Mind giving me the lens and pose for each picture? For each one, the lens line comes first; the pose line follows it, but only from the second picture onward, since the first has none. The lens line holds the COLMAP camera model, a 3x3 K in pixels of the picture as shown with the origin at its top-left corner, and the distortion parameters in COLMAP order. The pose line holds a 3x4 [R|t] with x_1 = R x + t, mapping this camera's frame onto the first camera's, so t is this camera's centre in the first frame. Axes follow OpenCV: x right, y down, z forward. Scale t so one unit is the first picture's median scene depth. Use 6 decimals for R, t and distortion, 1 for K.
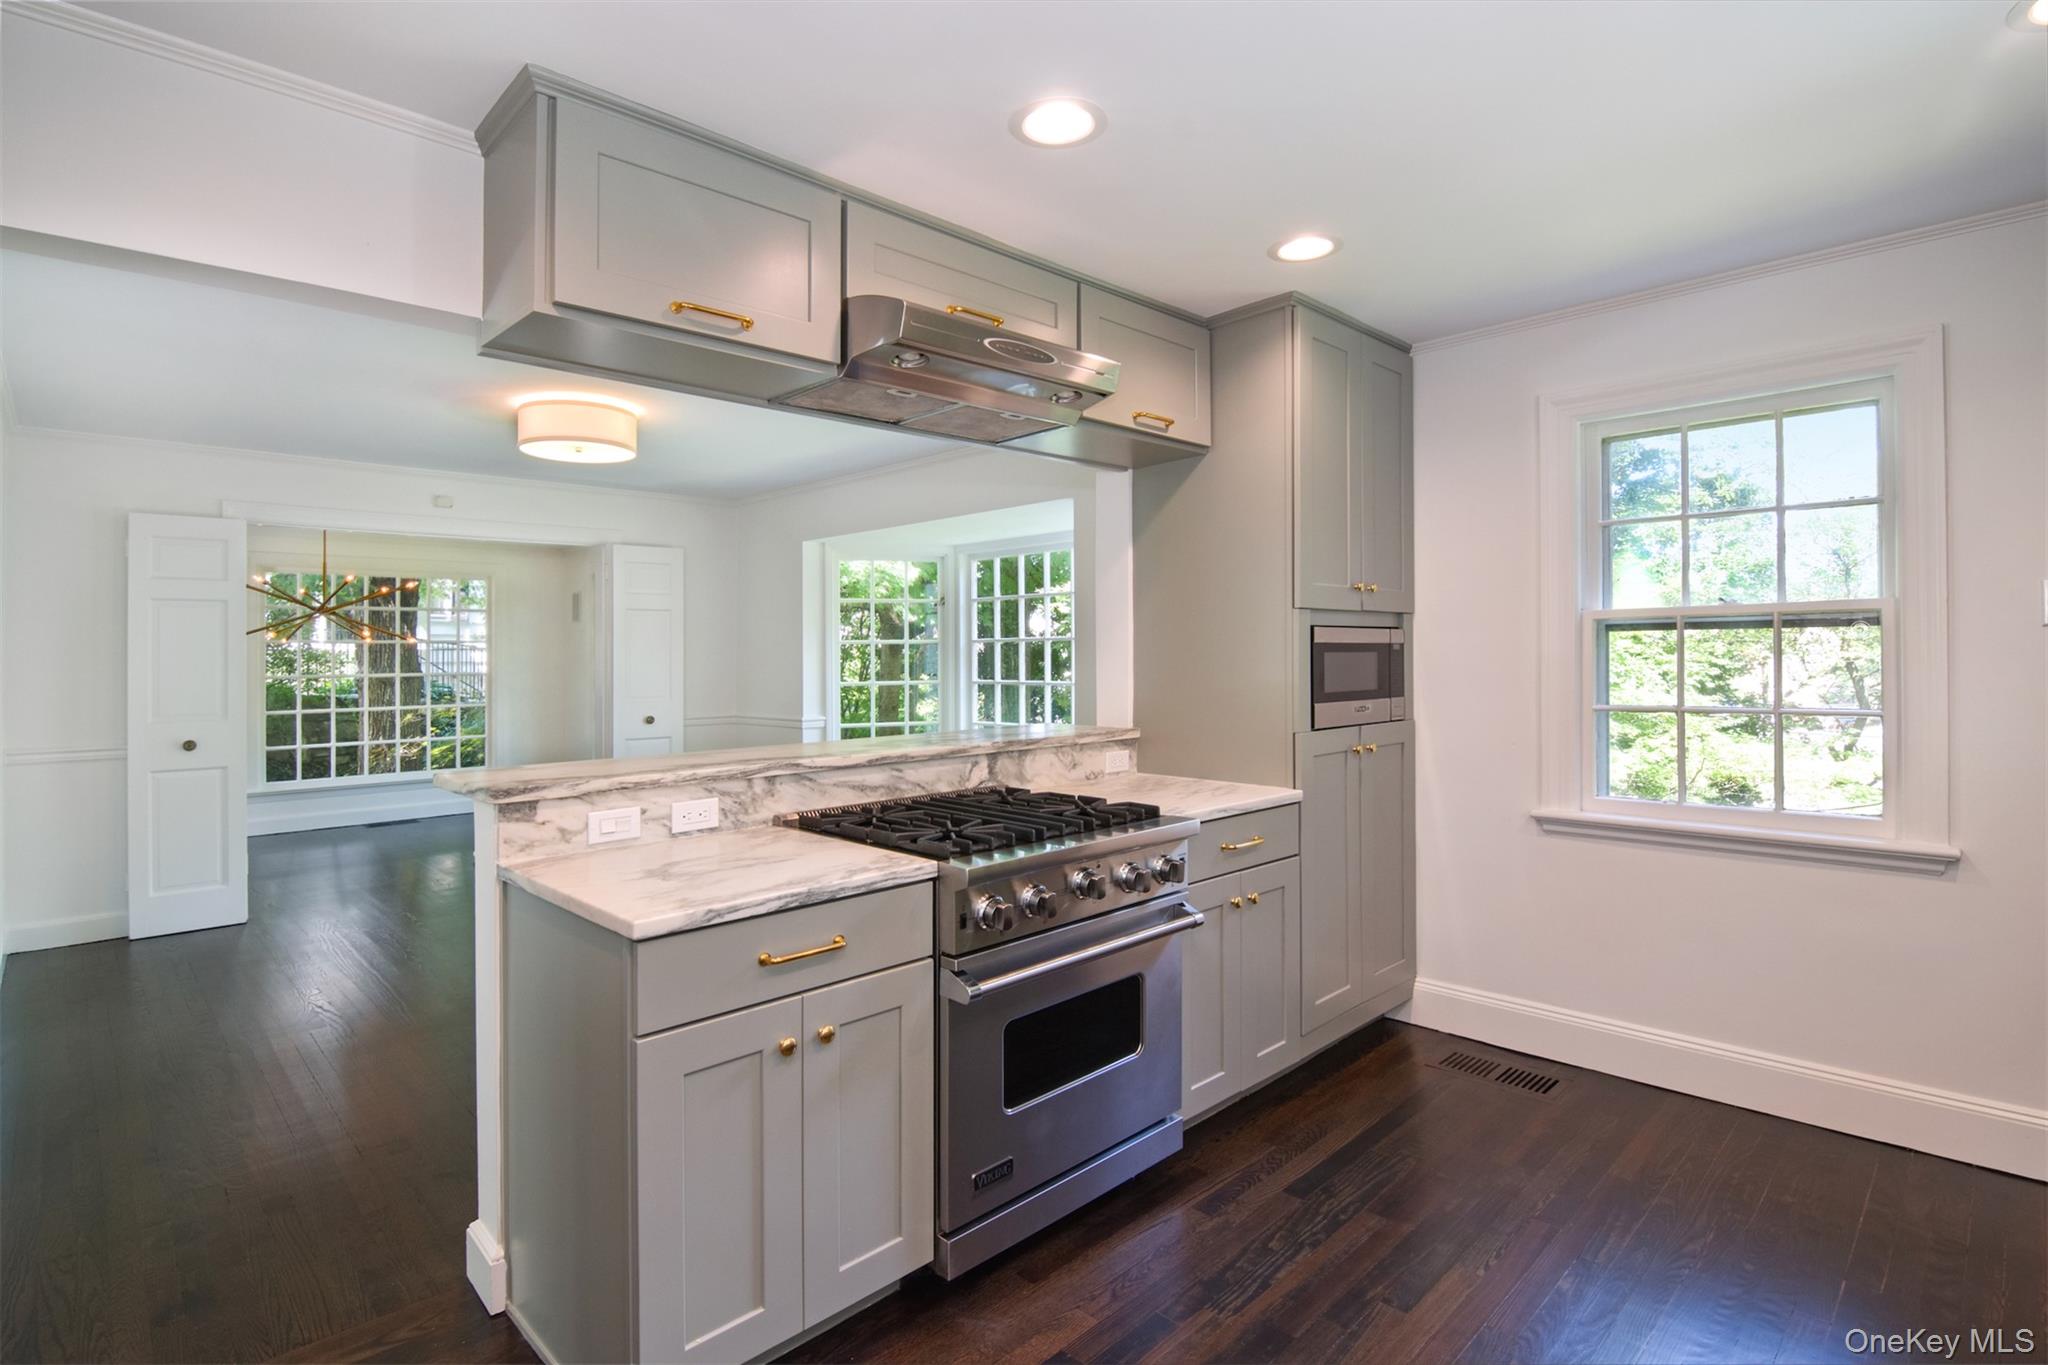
lens RADIAL K [[1002.8, 0, 1032.6], [0, 1002.8, 650.2], [0, 0, 1]] dist [-0.016524, -0.000009]
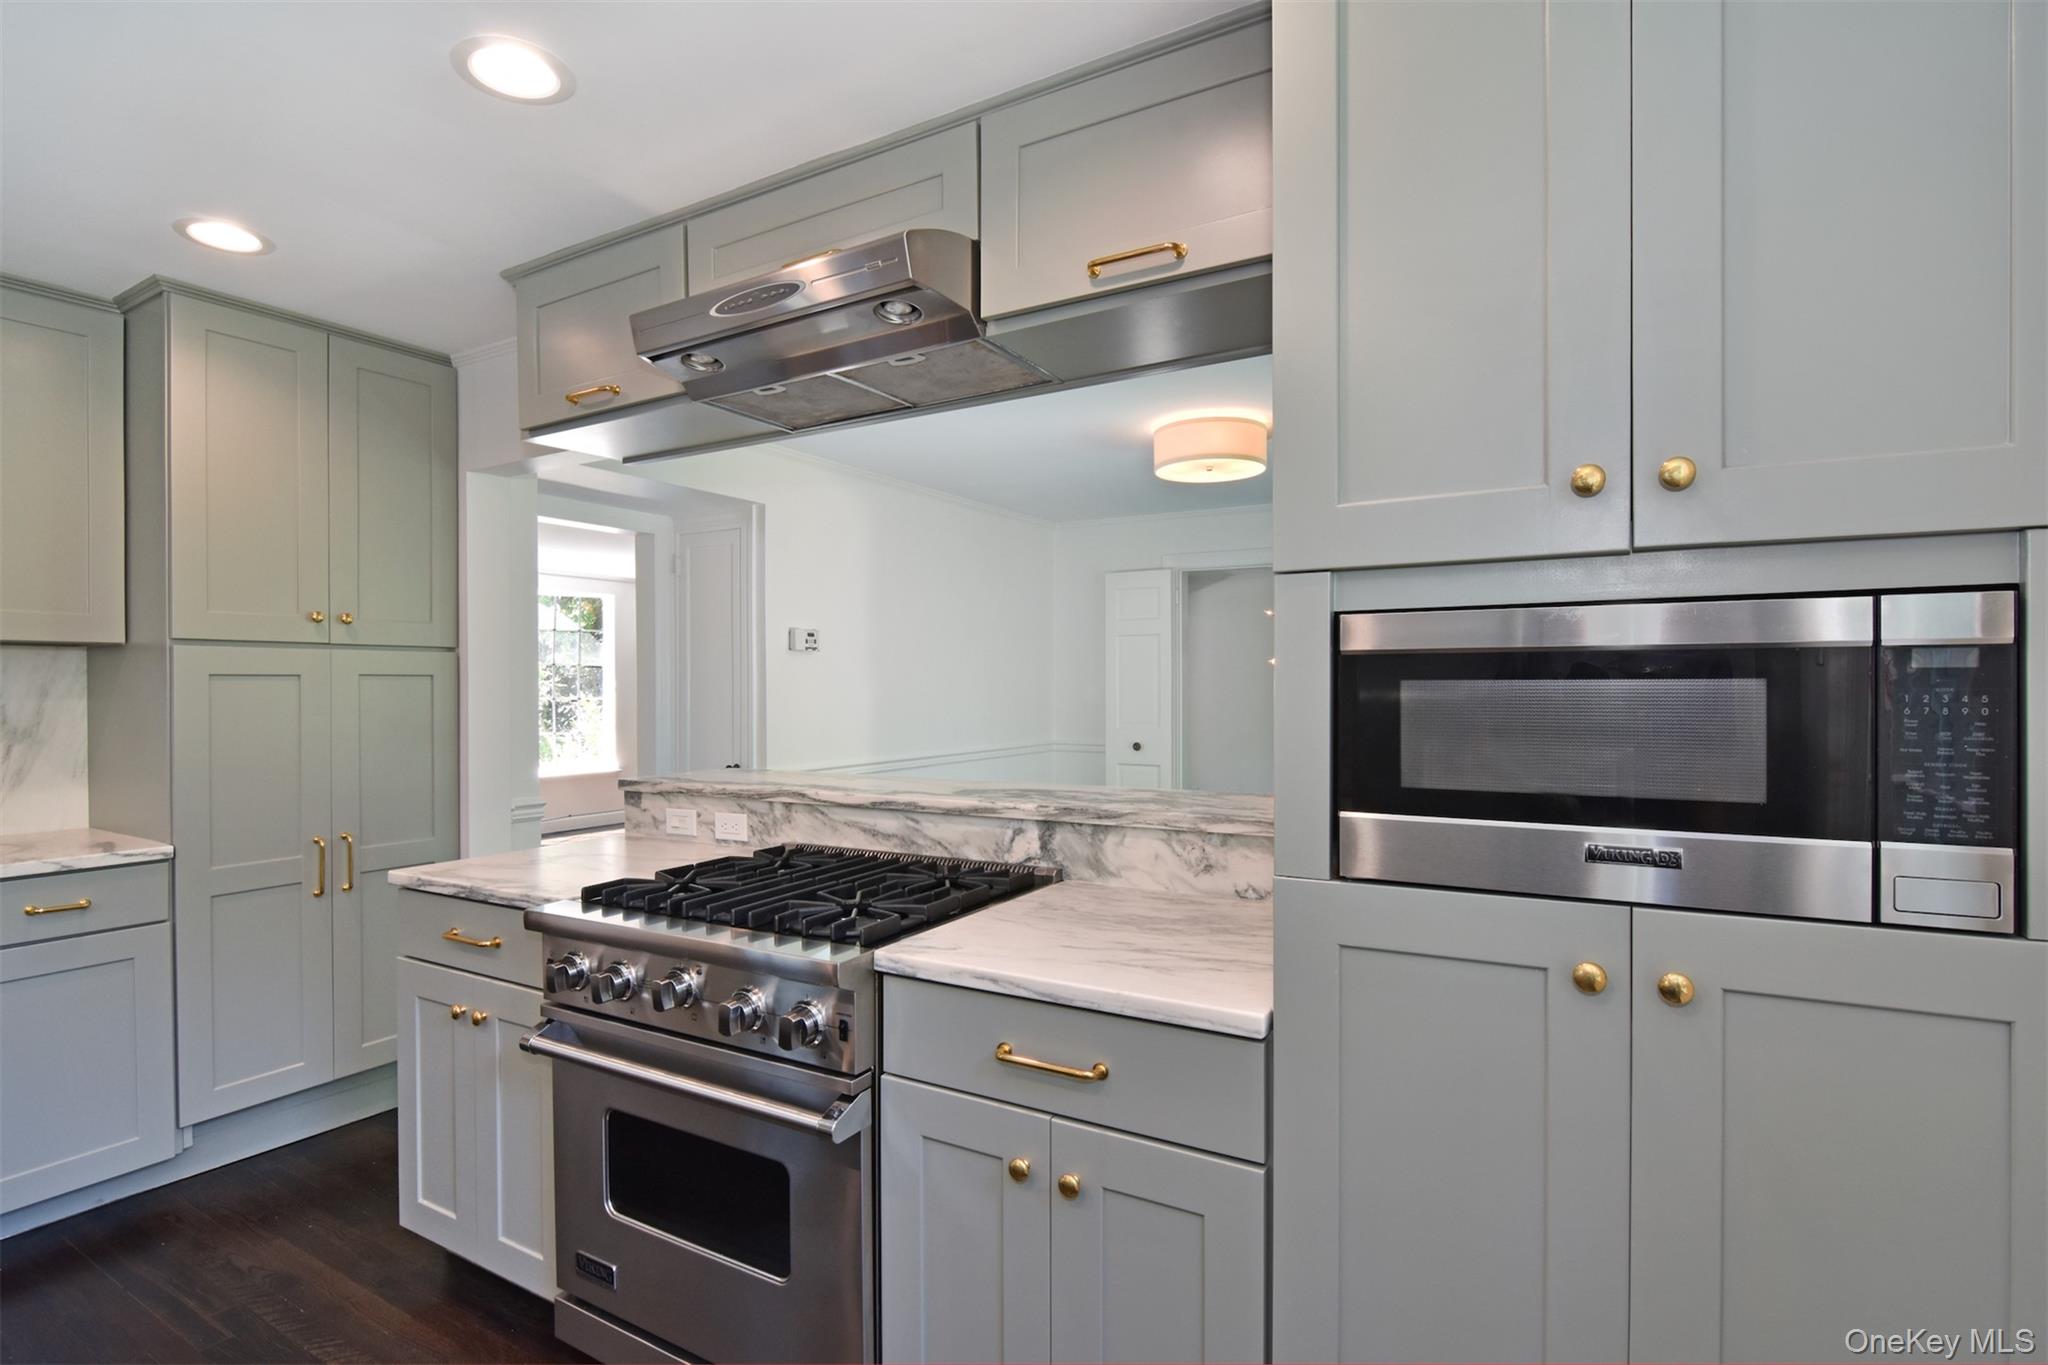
lens RADIAL K [[993.7, 0, 1024.0], [0, 993.7, 682.5], [0, 0, 1]] dist [-0.015930, -0.000160]
pose [[0.265496, 0.002018, -0.964110, 0.686805], [0.004408, 0.999985, 0.003307, 0.001731], [0.964102, -0.005128, 0.265483, 0.860658]]
